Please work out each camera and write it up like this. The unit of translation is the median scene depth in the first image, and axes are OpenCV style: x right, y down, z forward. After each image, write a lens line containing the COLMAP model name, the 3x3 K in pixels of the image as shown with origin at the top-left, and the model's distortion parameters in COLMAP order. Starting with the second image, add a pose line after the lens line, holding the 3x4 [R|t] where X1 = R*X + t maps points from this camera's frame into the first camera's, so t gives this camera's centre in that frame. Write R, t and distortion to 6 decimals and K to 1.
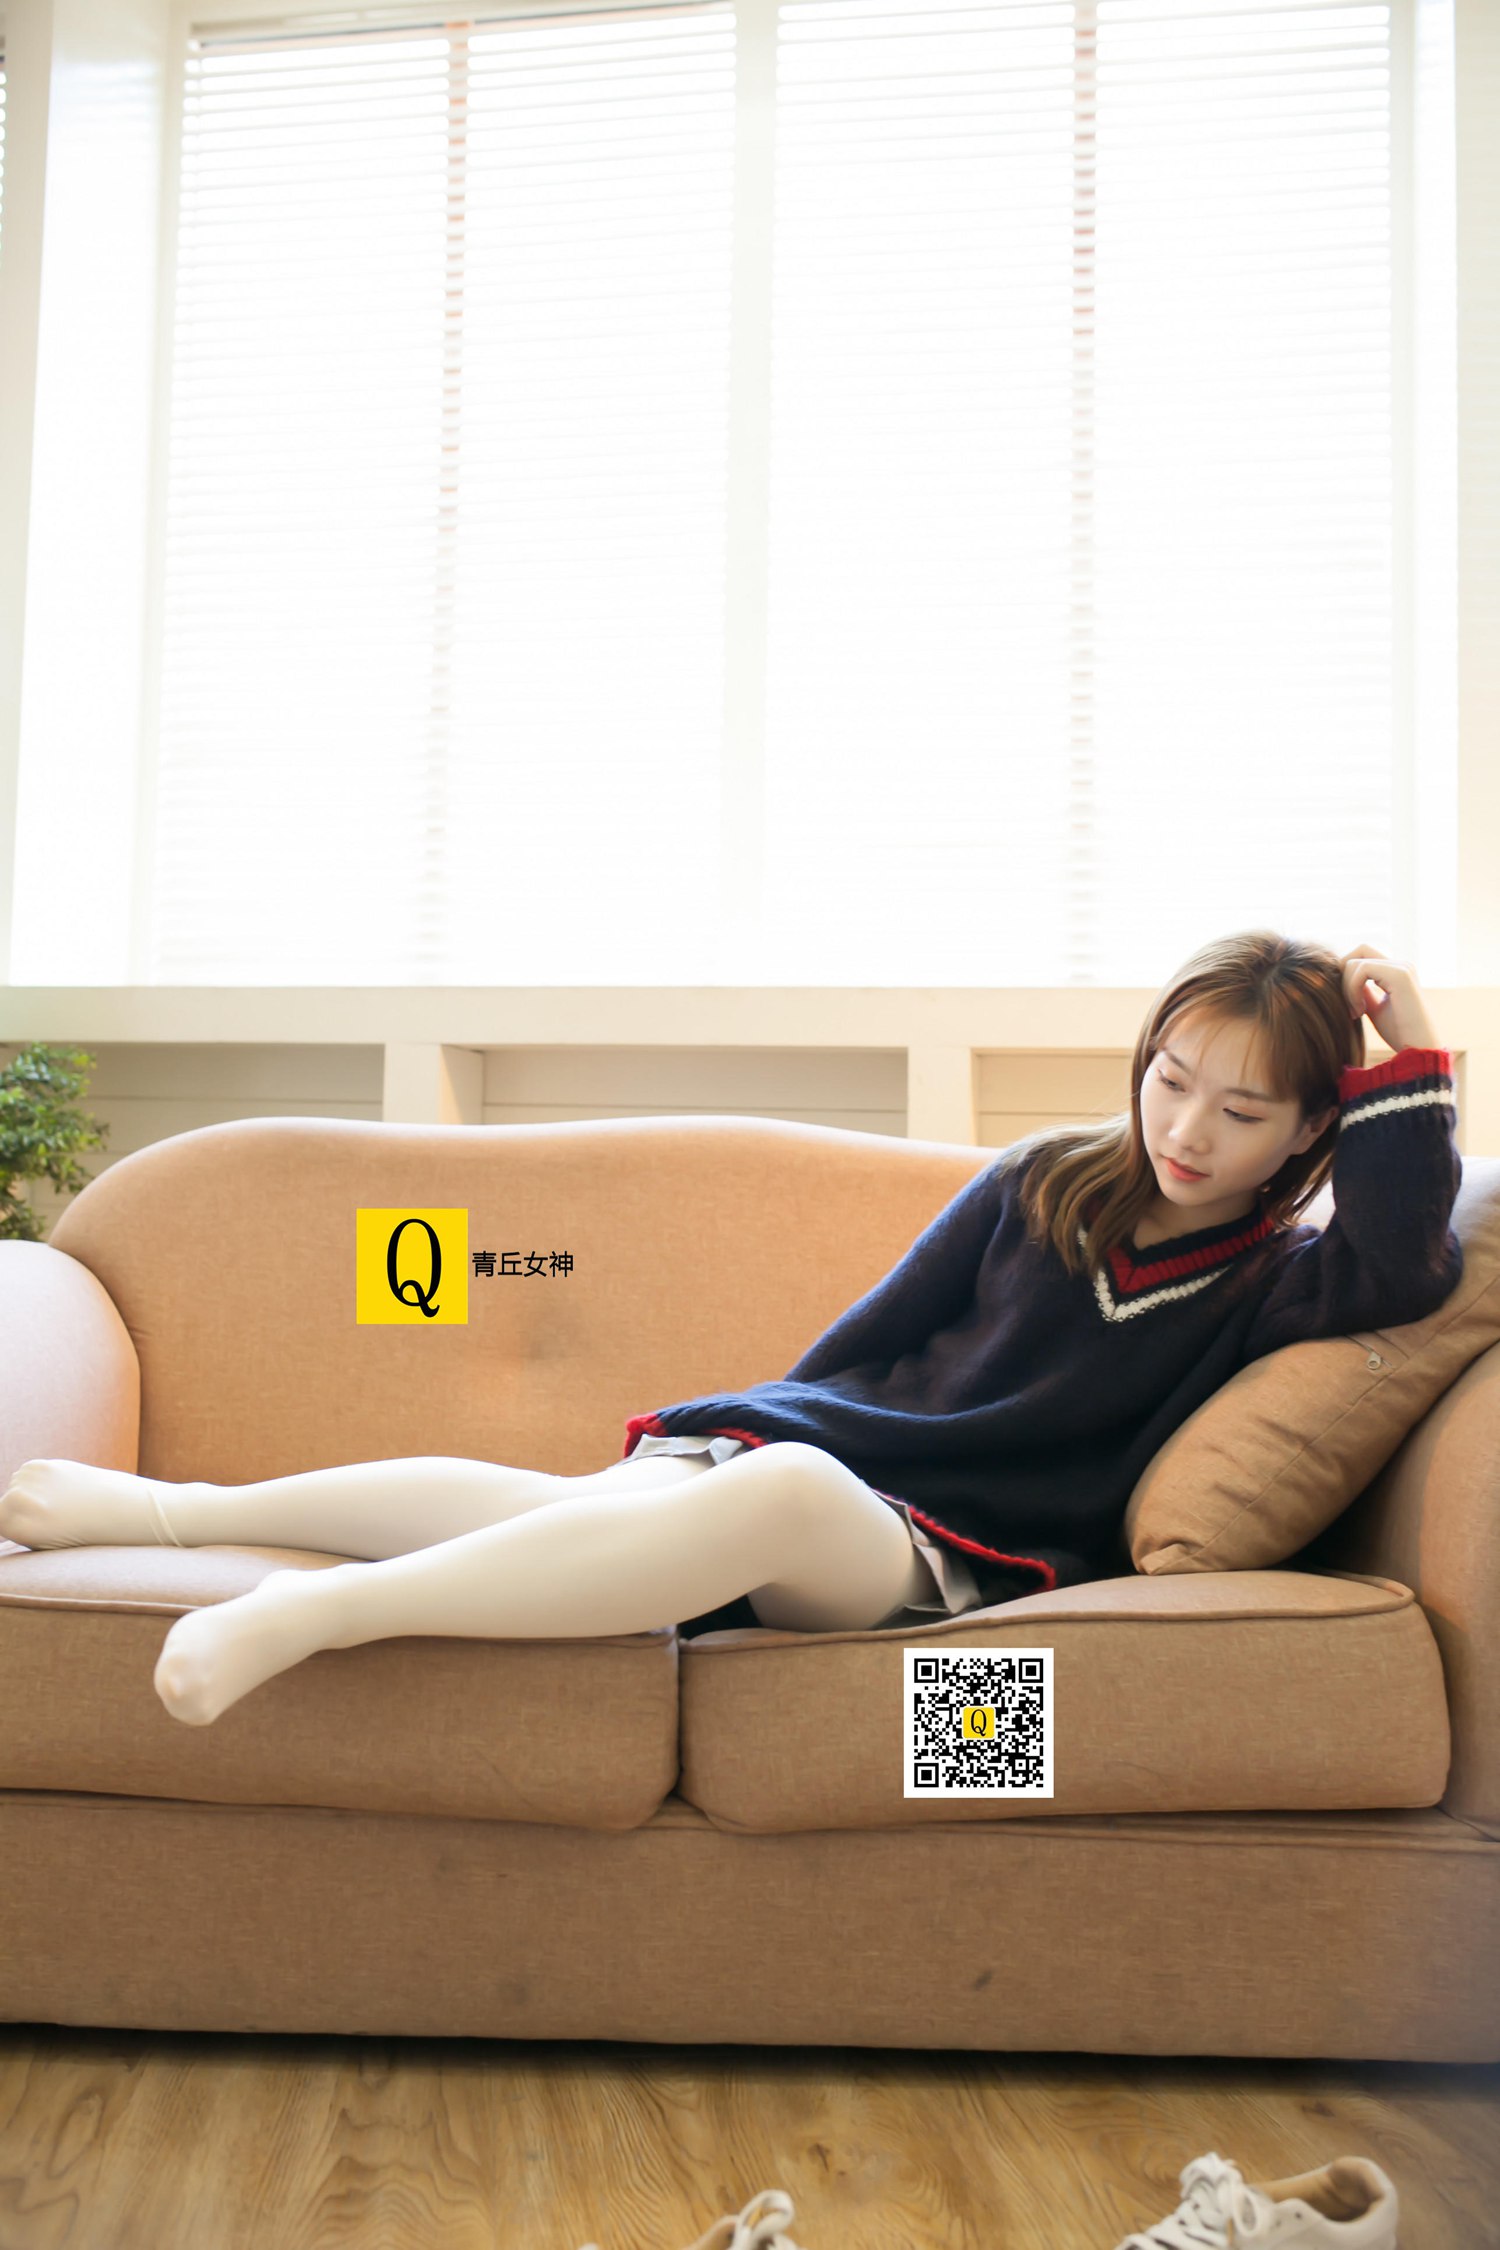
lens RADIAL K [[2170.1, 0, 748.8], [0, 2170.1, 1124.5], [0, 0, 1]] dist [-0.067285, 0.107807]
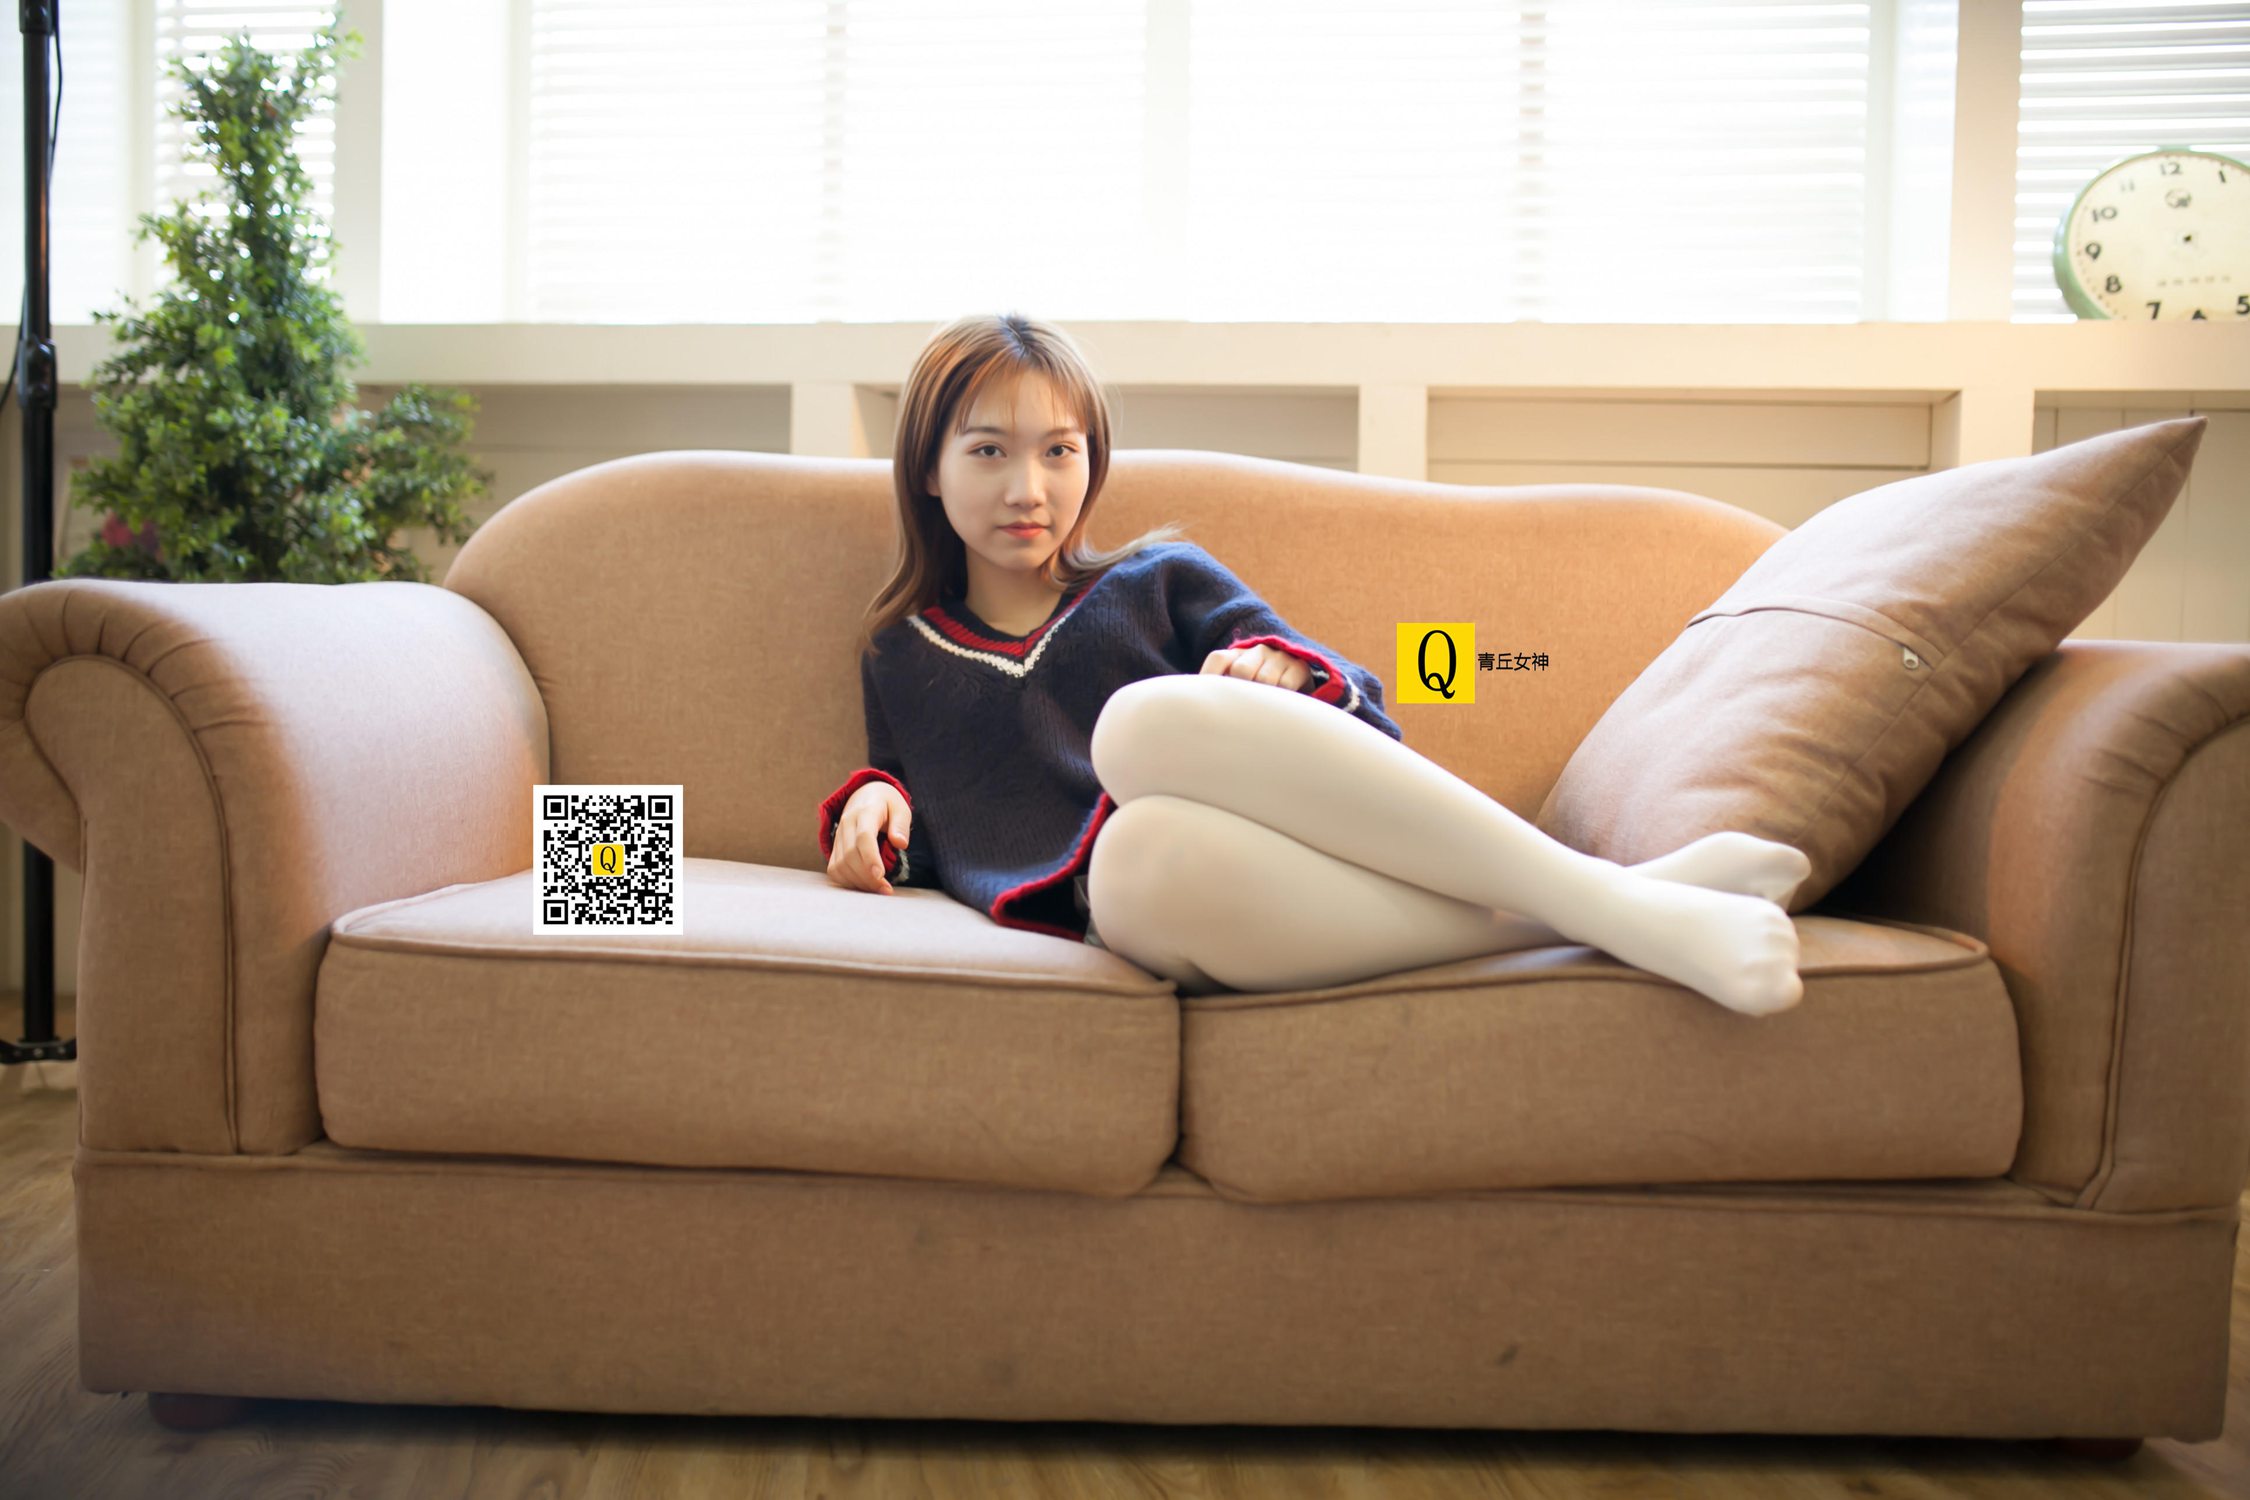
lens RADIAL K [[2165.4, 0, 1133.6], [0, 2165.4, 752.6], [0, 0, 1]] dist [-0.064871, 0.103111]
pose [[0.999860, 0.000161, 0.016735, -0.067182], [-0.001858, 0.994842, 0.101421, 0.046758], [-0.016633, -0.101438, 0.994703, 0.110118]]
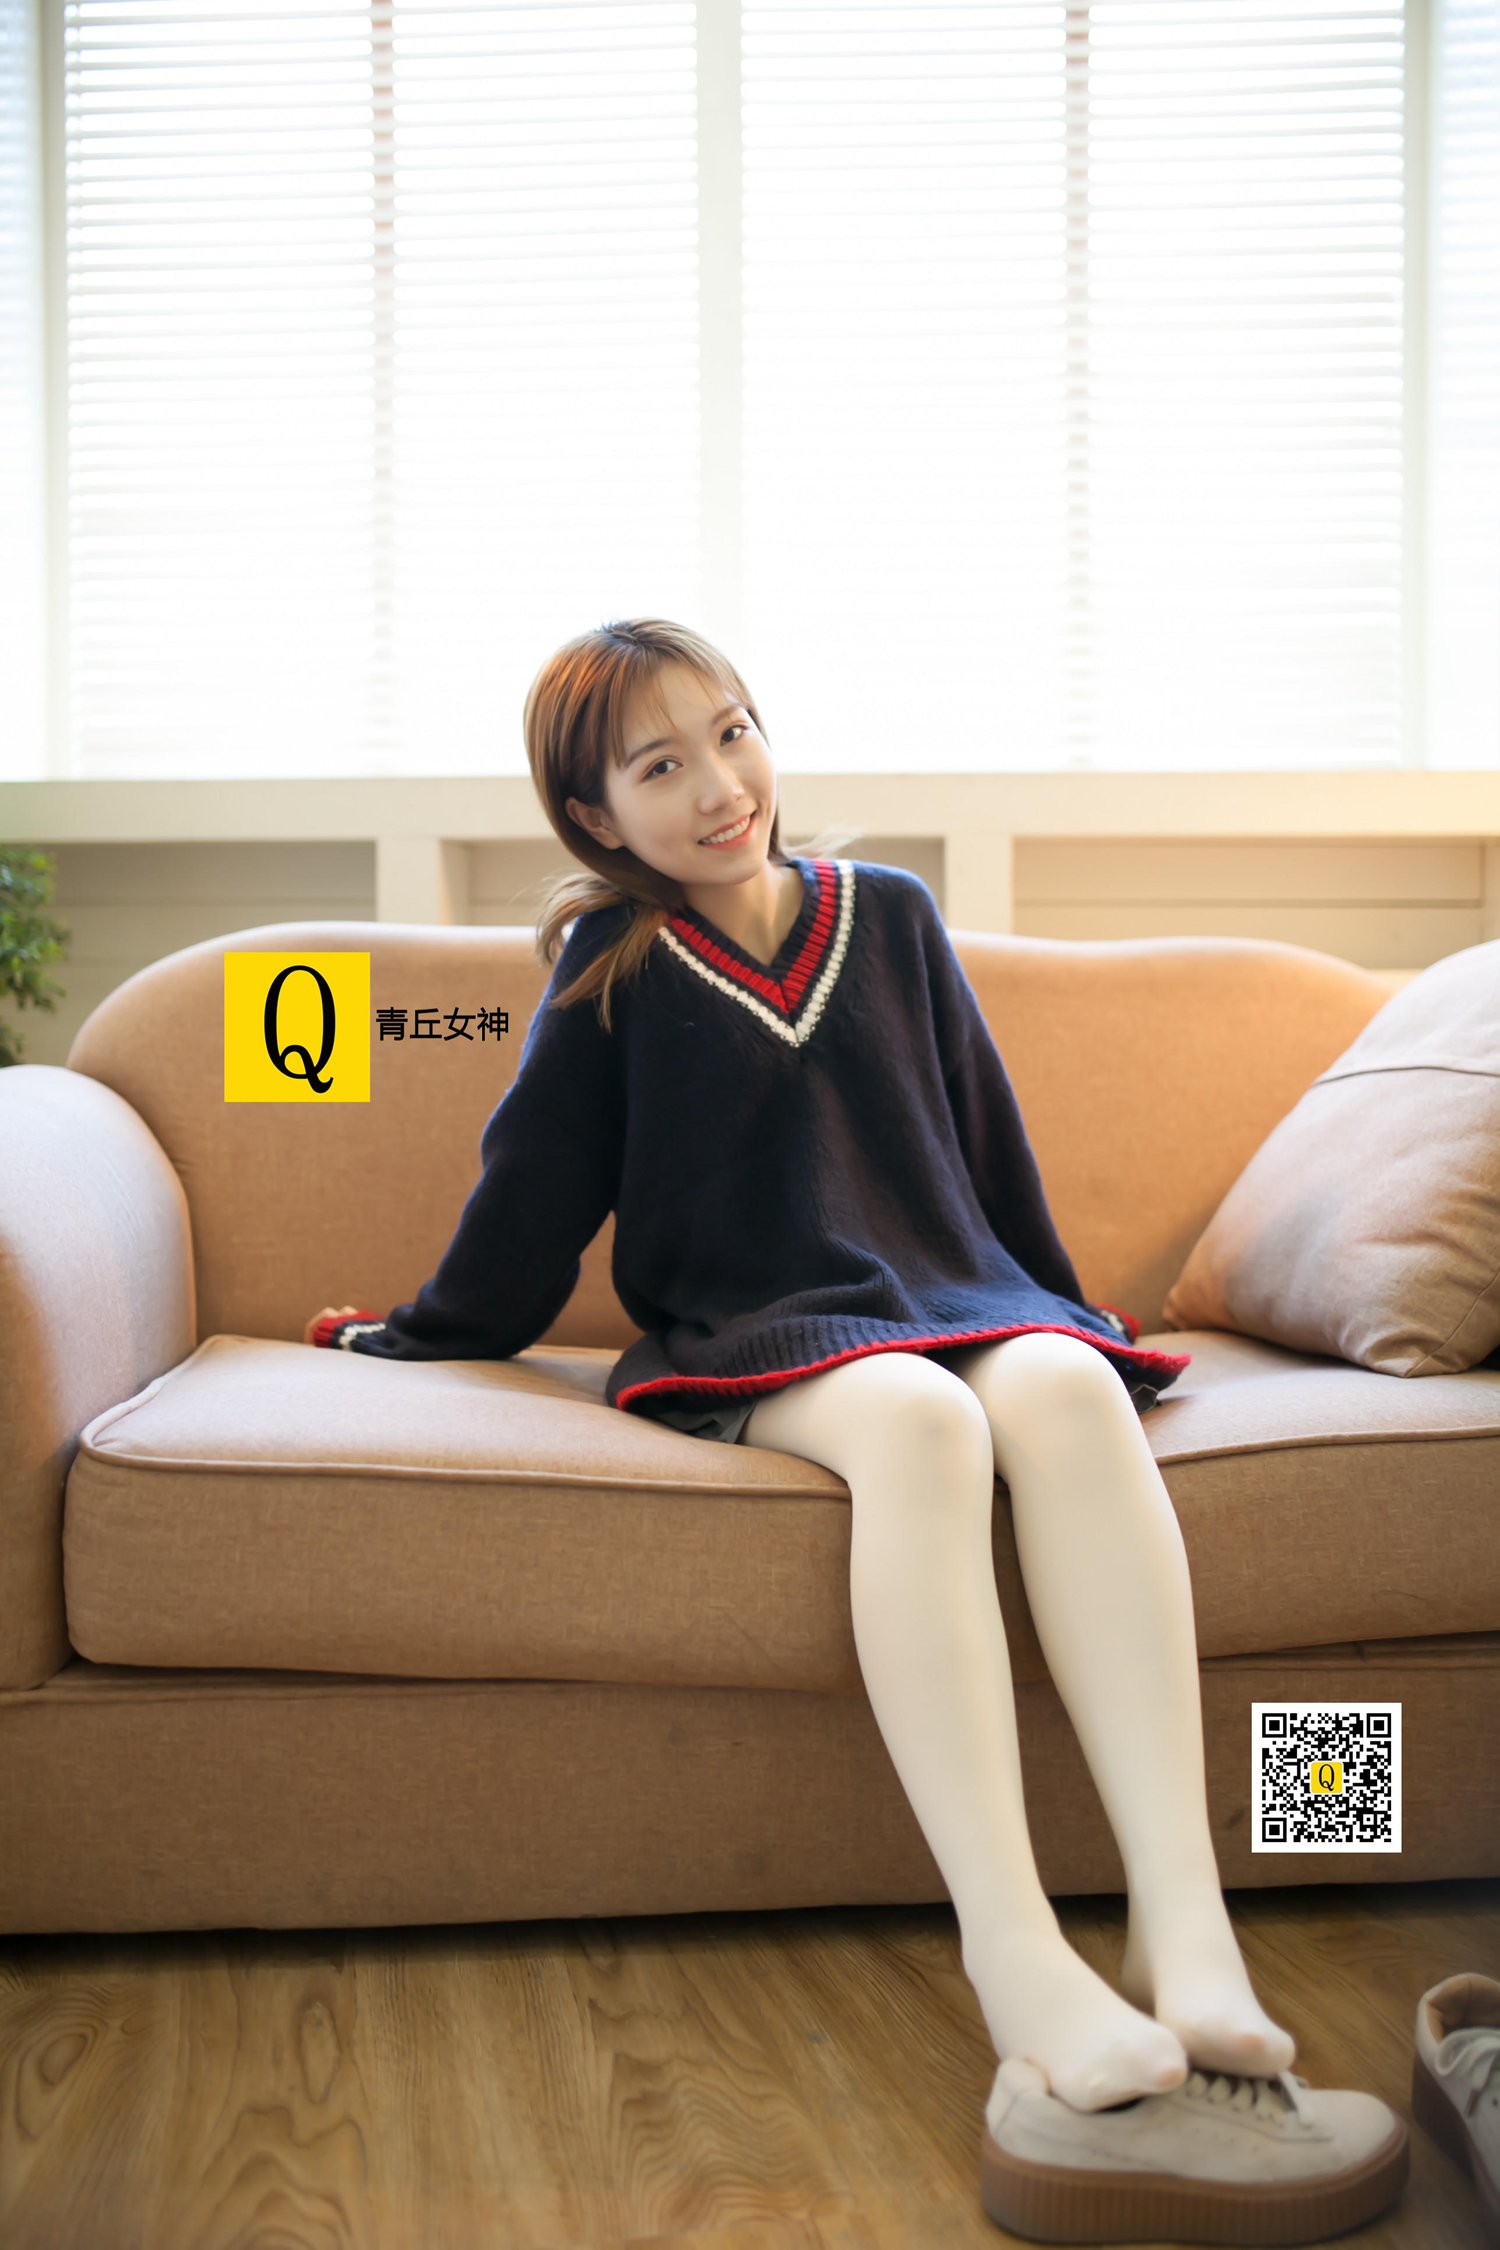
lens RADIAL K [[2165.4, 0, 750.0], [0, 2165.4, 1125.0], [0, 0, 1]] dist [-0.064871, 0.103111]
pose [[0.993926, -0.026983, 0.106691, -0.200816], [0.016152, 0.994745, 0.101104, -0.011359], [-0.108858, -0.098767, 0.989138, 0.104436]]
